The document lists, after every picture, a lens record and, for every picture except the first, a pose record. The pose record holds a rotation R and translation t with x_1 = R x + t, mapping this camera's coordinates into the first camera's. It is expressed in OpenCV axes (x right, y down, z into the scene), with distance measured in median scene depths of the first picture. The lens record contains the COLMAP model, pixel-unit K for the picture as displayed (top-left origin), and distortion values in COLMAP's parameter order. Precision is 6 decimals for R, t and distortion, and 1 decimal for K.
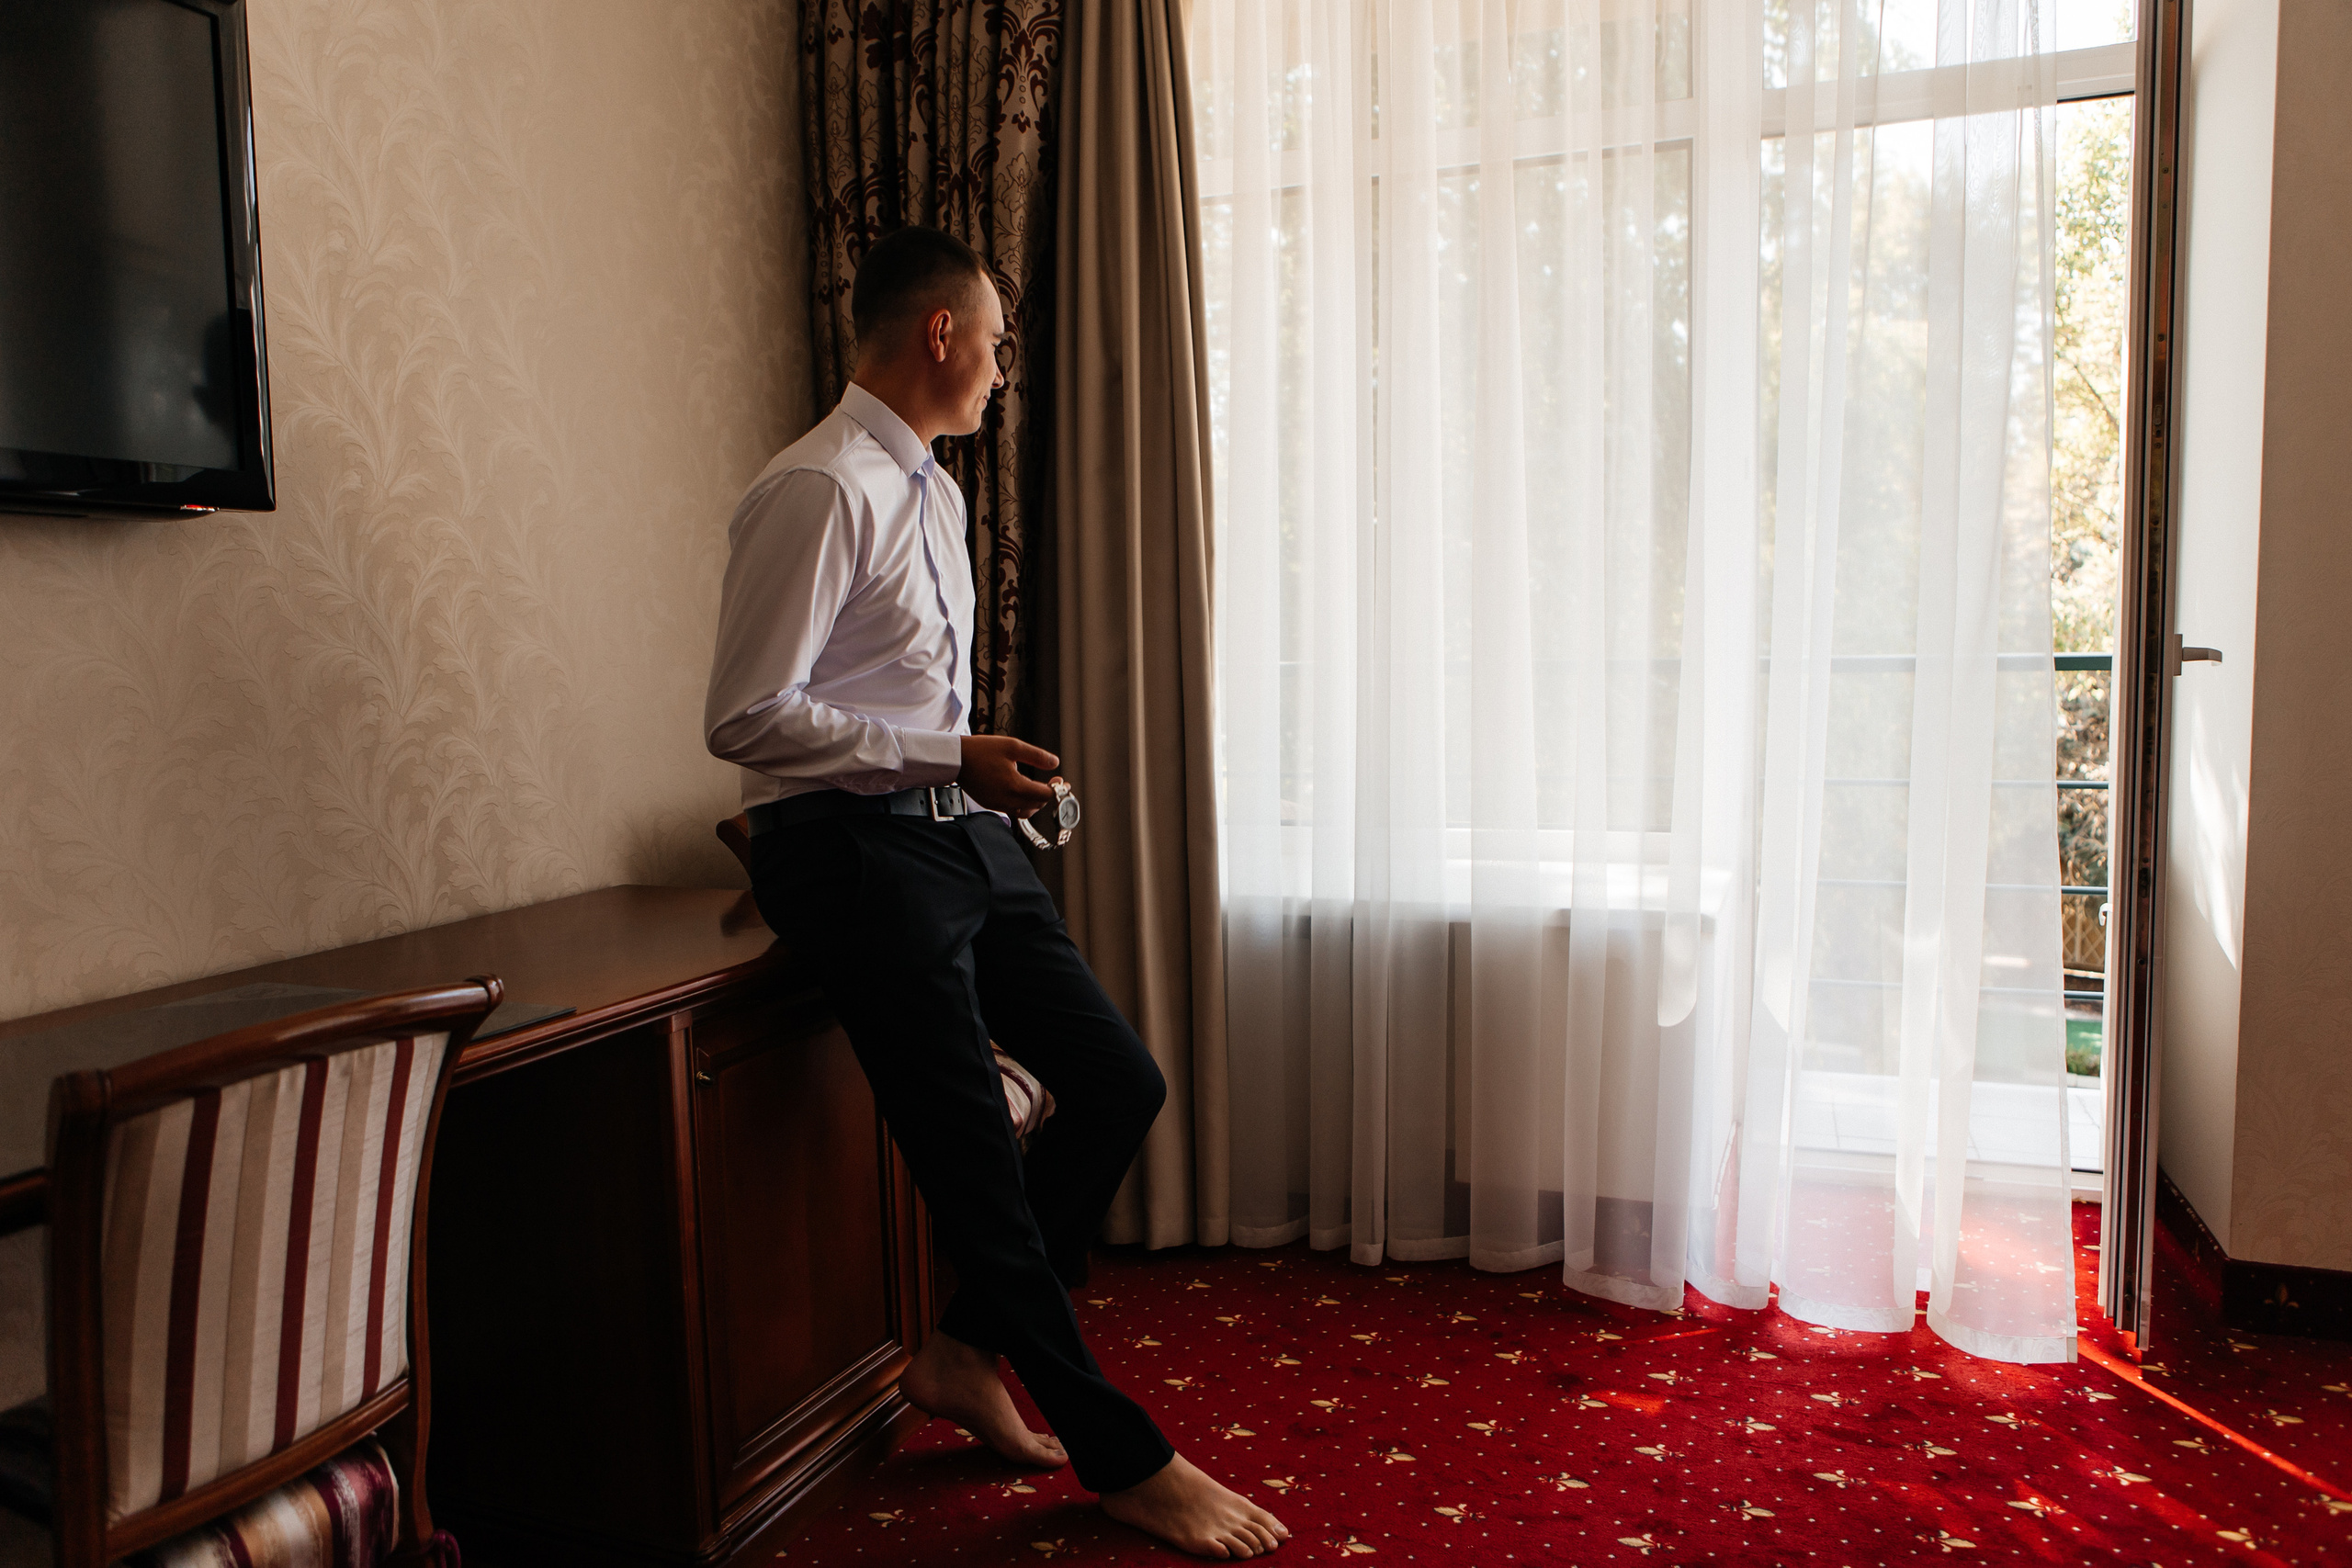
lens RADIAL K [[1550.5, 0, 1176.0], [0, 1550.5, 784.0], [0, 0, 1]] dist [-0.004161, -0.000307]
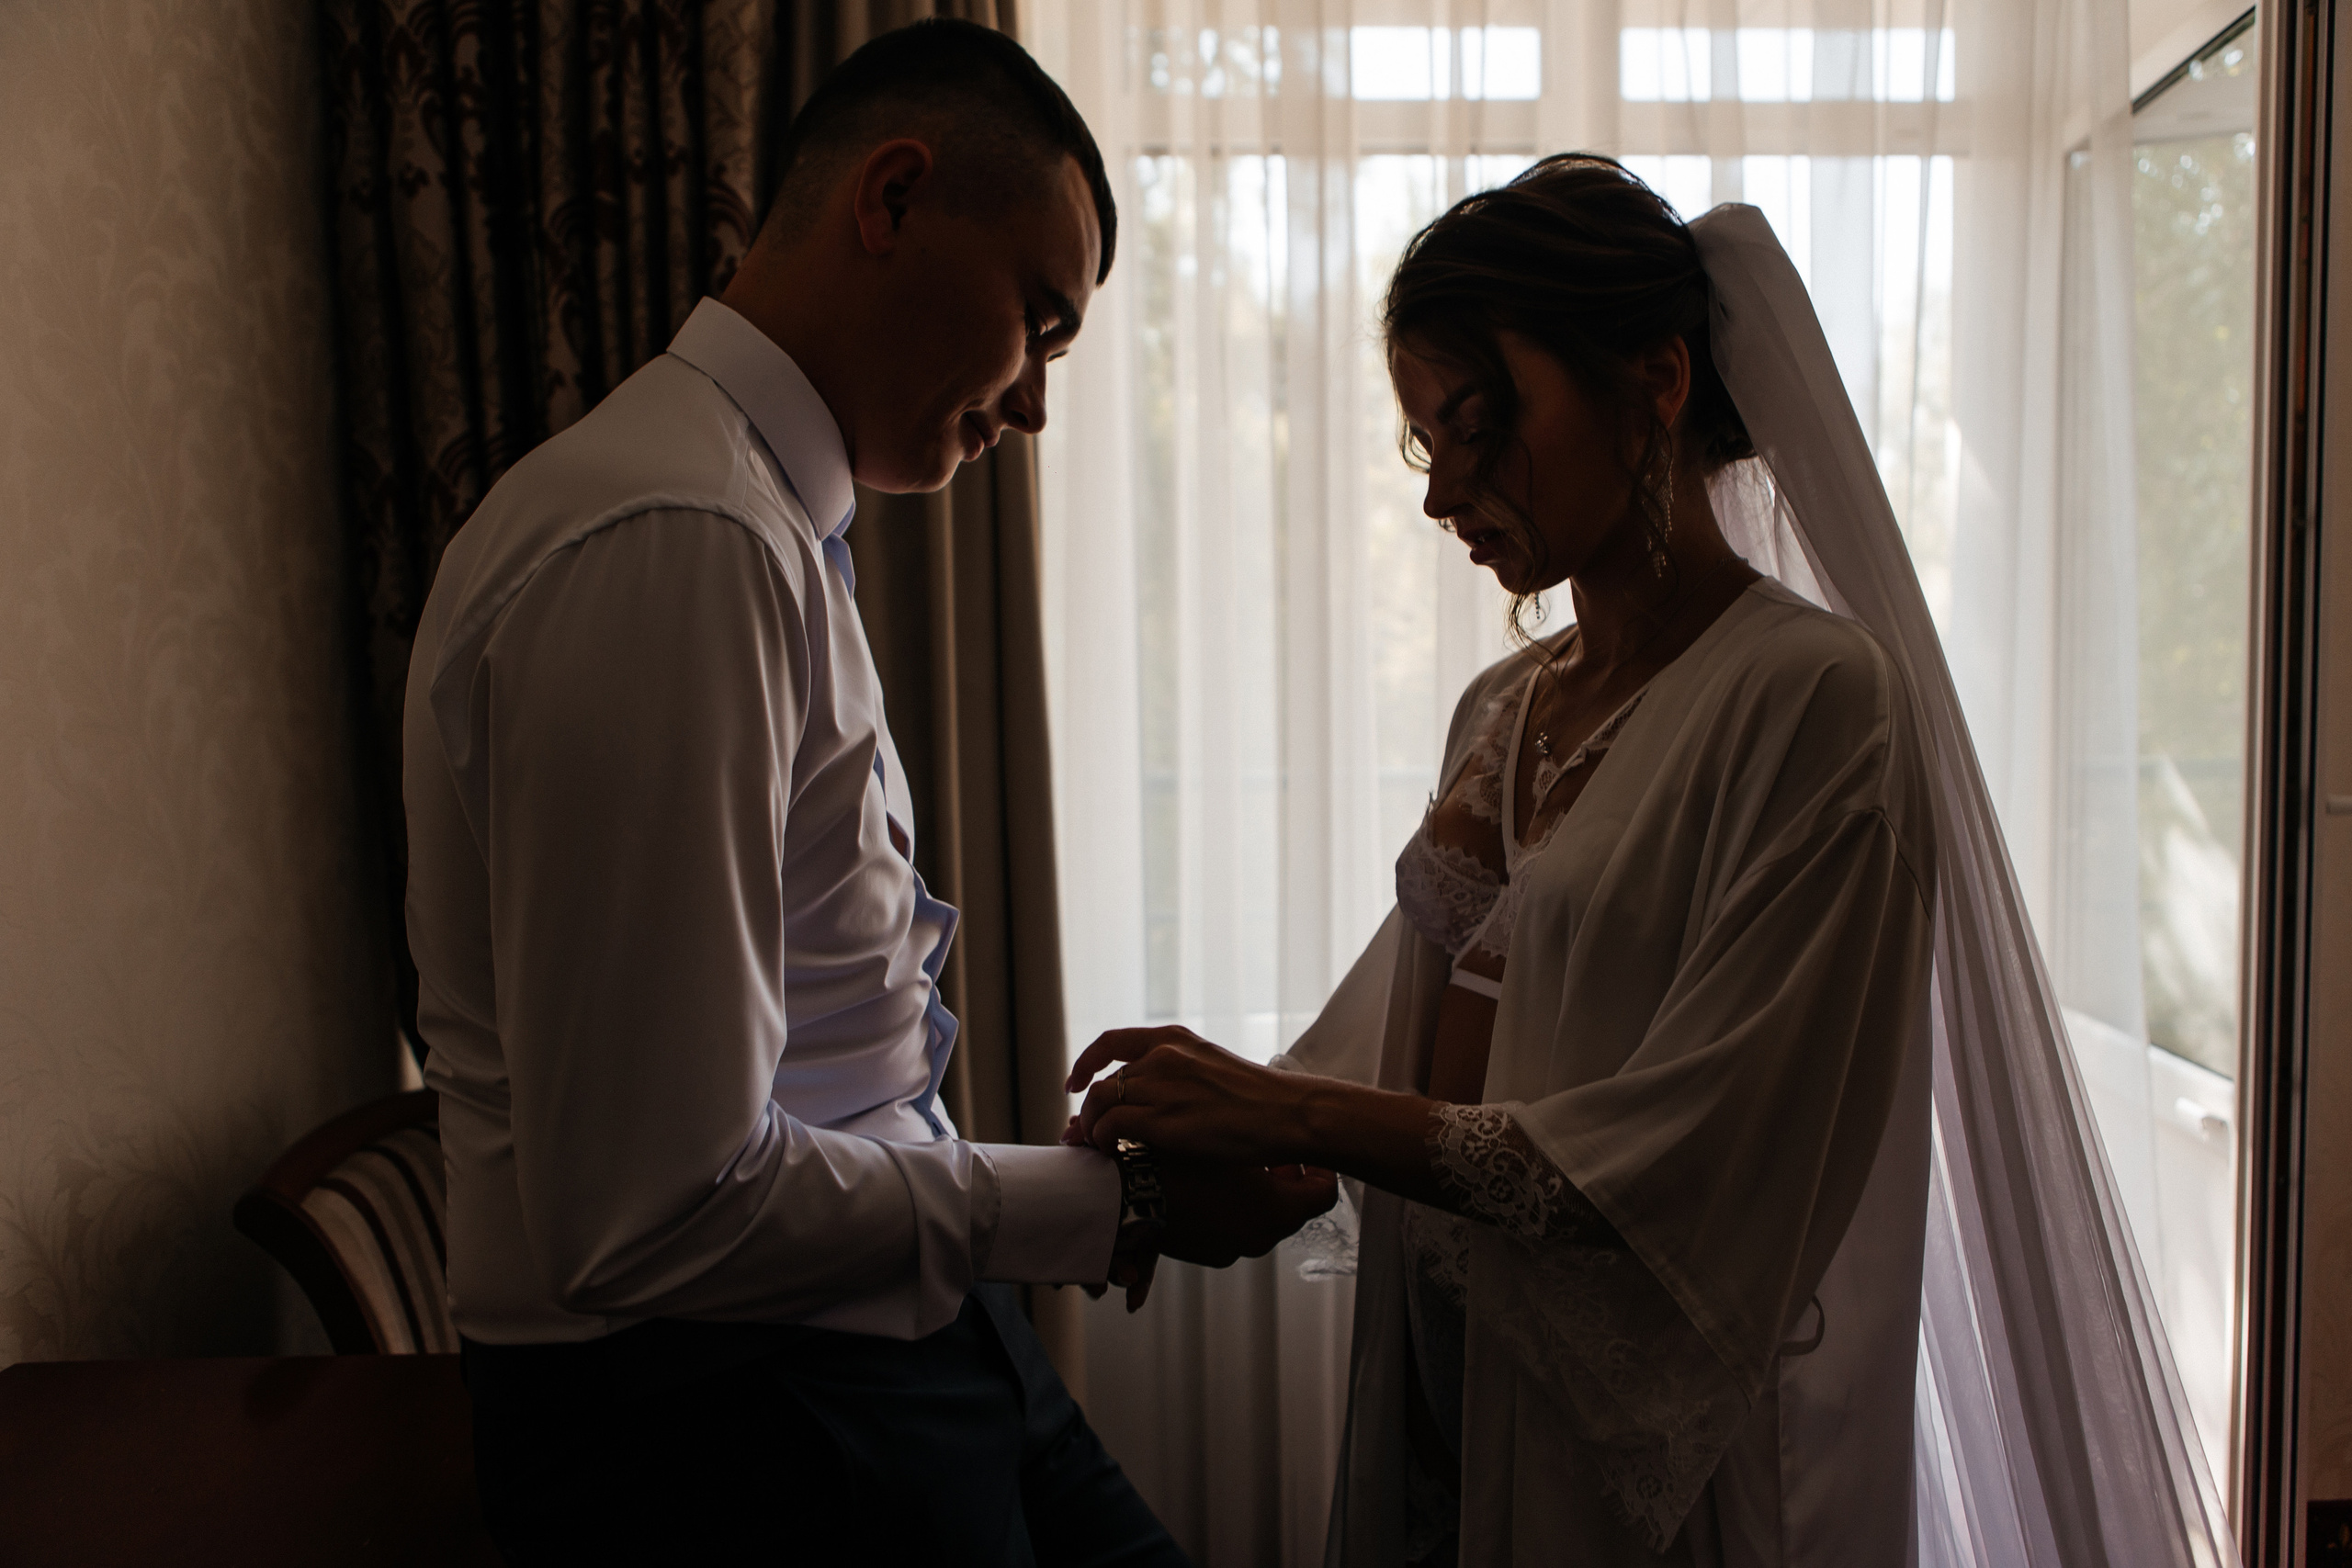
lens RADIAL K [[1550.5, 0, 1176.0], [0, 1550.5, 784.0], [0, 0, 1]] dist [-0.004161, -0.000307]
pose [[0.923635, -0.019381, 0.382783, -0.184413], [0.033913, 0.998936, -0.031252, -0.074384], [-0.381770, 0.041847, 0.923310, 0.389135]]
